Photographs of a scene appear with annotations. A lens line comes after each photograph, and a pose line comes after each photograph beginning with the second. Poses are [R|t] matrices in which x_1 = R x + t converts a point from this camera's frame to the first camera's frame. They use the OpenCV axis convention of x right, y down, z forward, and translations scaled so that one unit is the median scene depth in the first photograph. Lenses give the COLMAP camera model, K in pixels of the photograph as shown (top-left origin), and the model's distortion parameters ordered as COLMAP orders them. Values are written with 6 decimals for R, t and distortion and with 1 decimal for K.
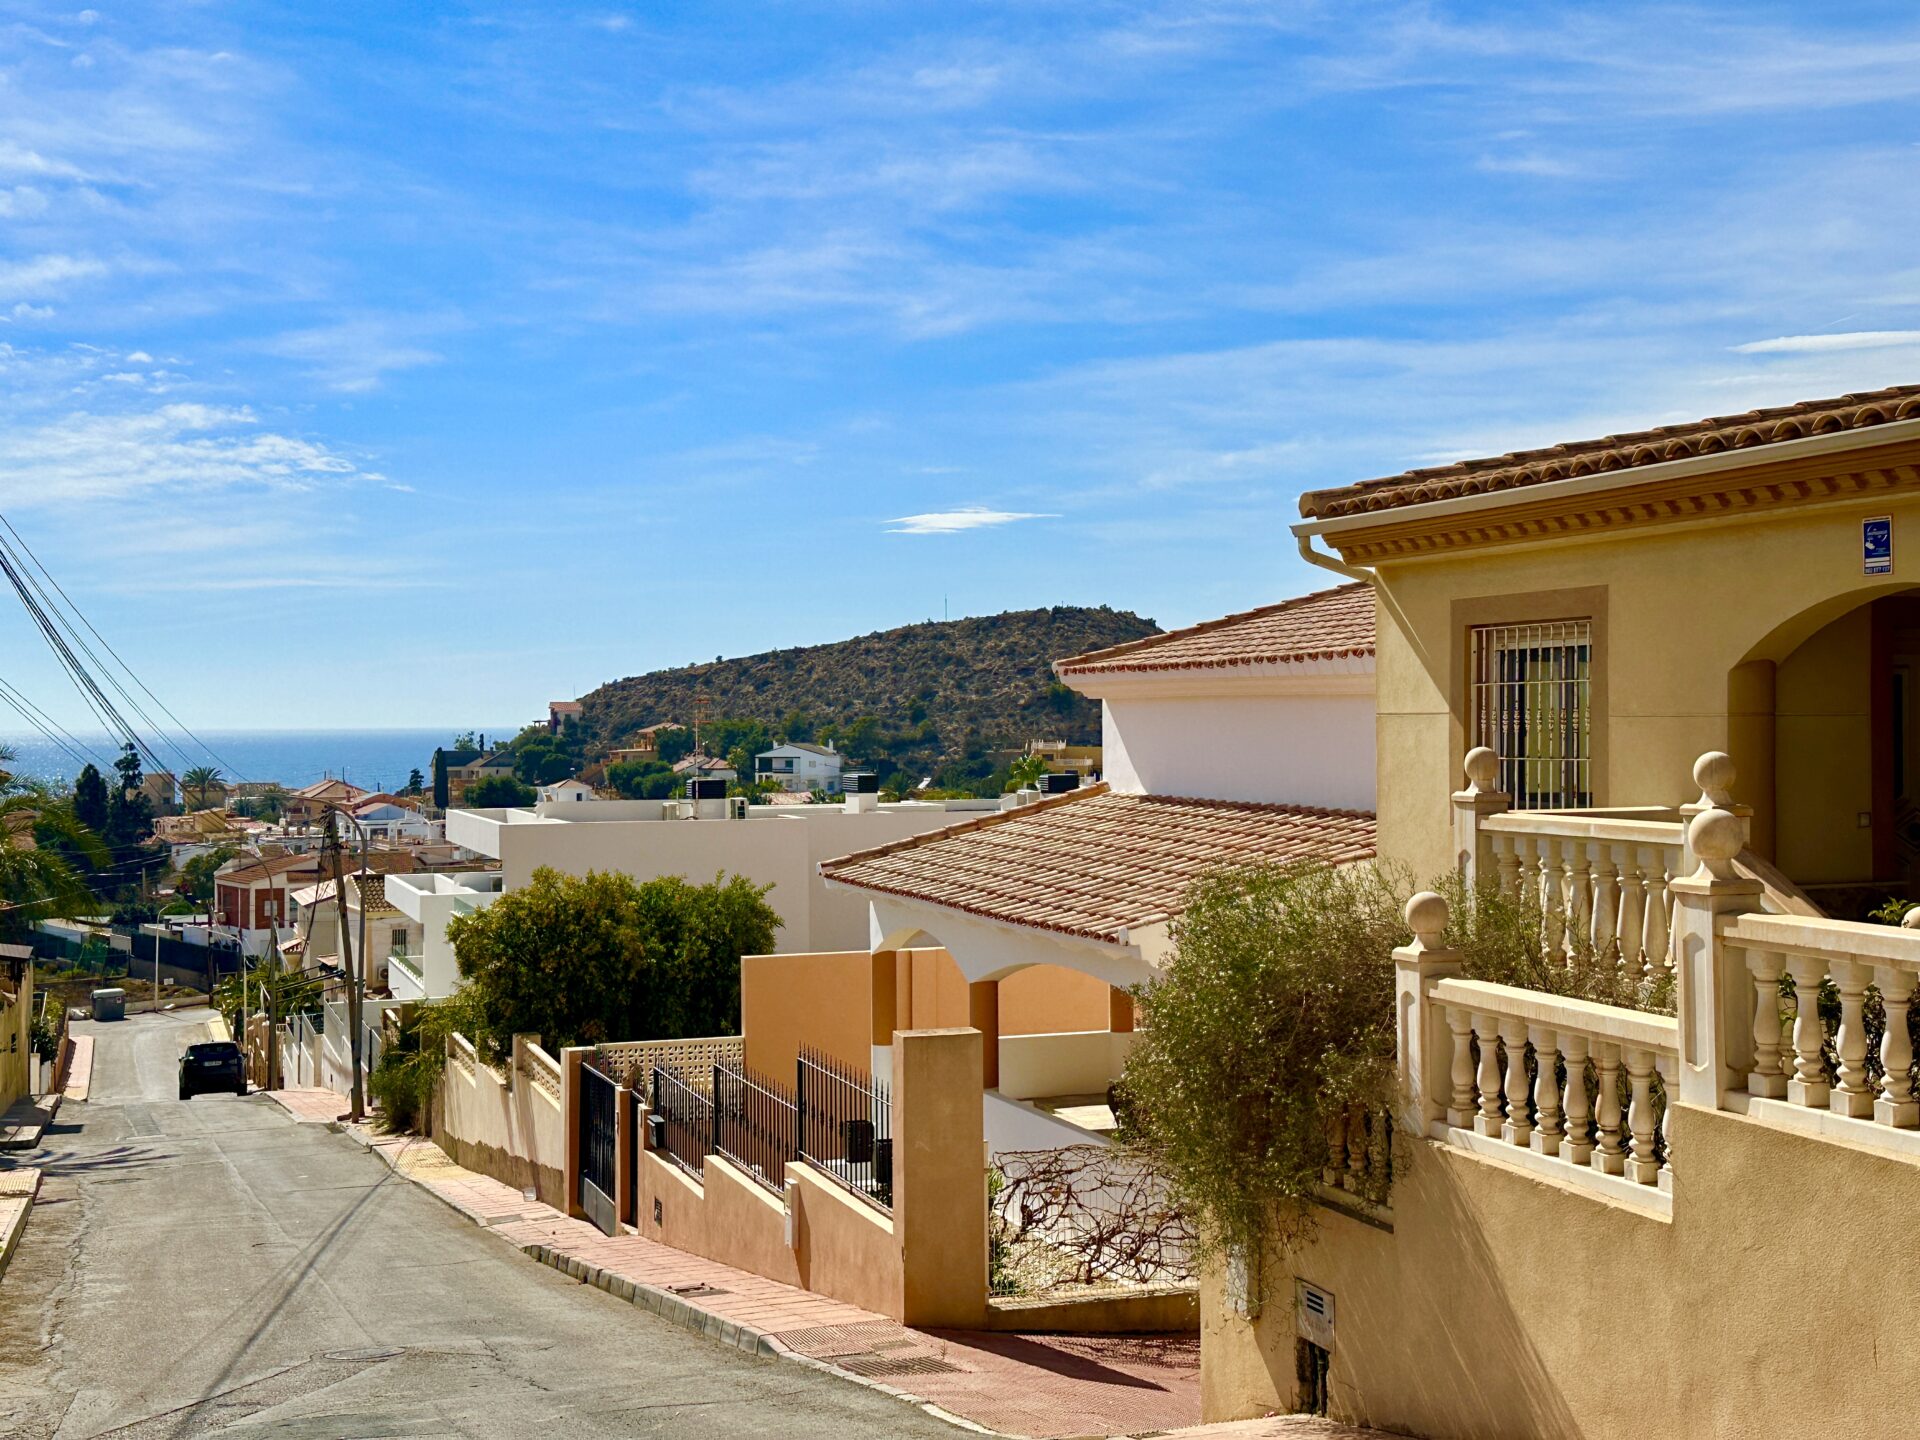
lens RADIAL K [[2302.1, 0, 967.7], [0, 2302.1, 728.3], [0, 0, 1]] dist [0.109919, 0.000000]
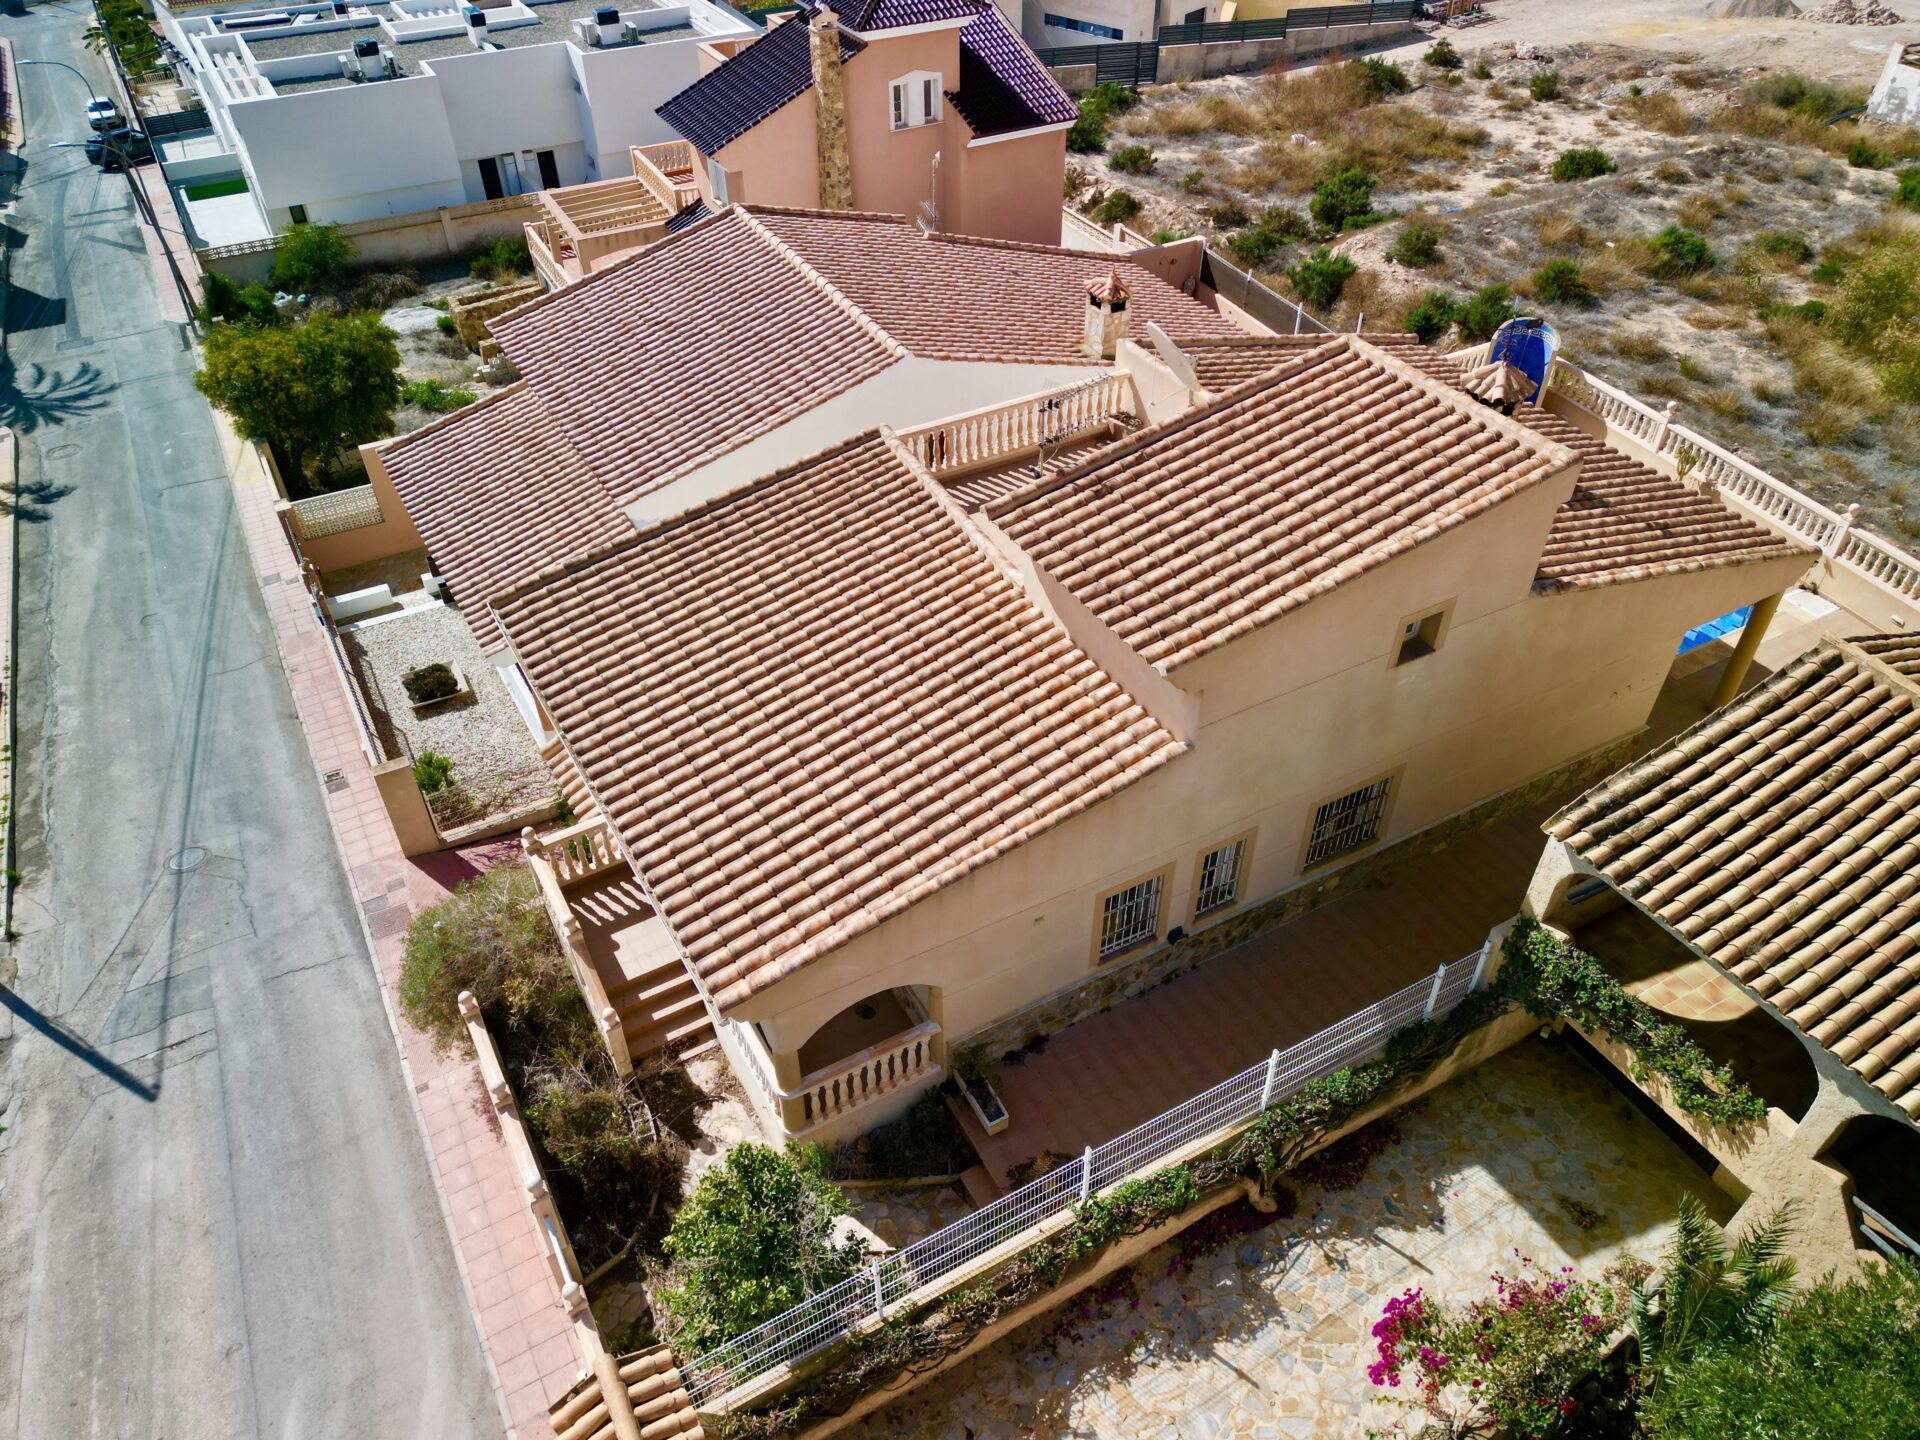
lens RADIAL K [[1341.2, 0, 958.6], [0, 1341.2, 720.5], [0, 0, 1]] dist [0.082429, -0.075082]
pose [[0.985338, -0.111009, 0.129564, 0.179174], [0.000068, 0.759644, 0.650339, -0.375752], [-0.170616, -0.640794, 0.748514, -0.058226]]
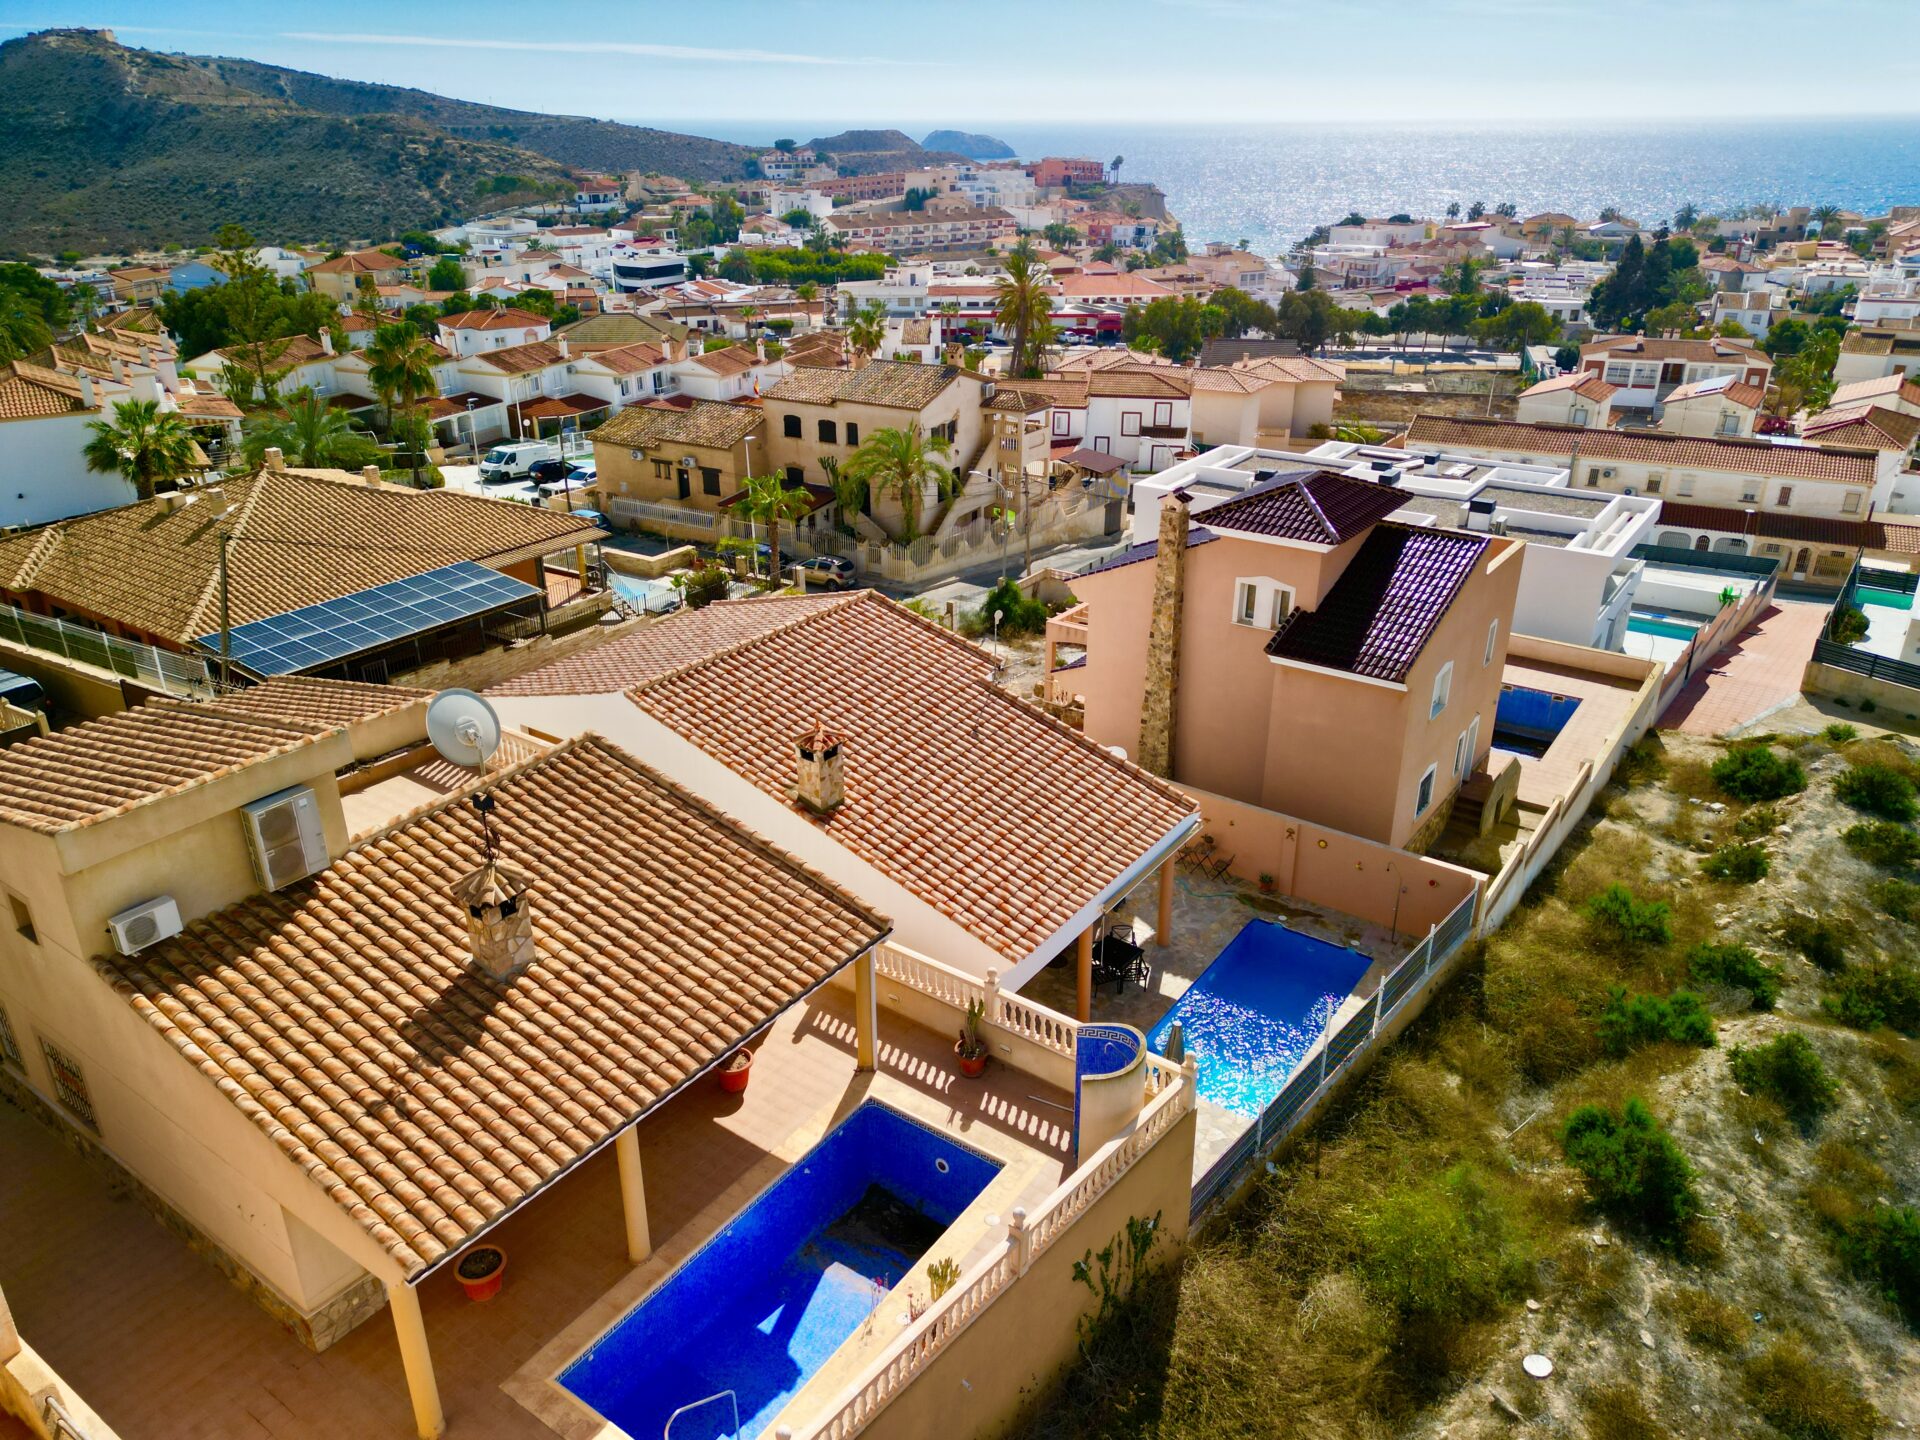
lens RADIAL K [[1341.2, 0, 956.6], [0, 1341.2, 724.2], [0, 0, 1]] dist [0.082429, -0.075082]
pose [[0.580089, 0.338087, -0.741076, 0.994055], [-0.005084, 0.911280, 0.411757, -0.384038], [0.814537, -0.235088, 0.530343, 0.318887]]
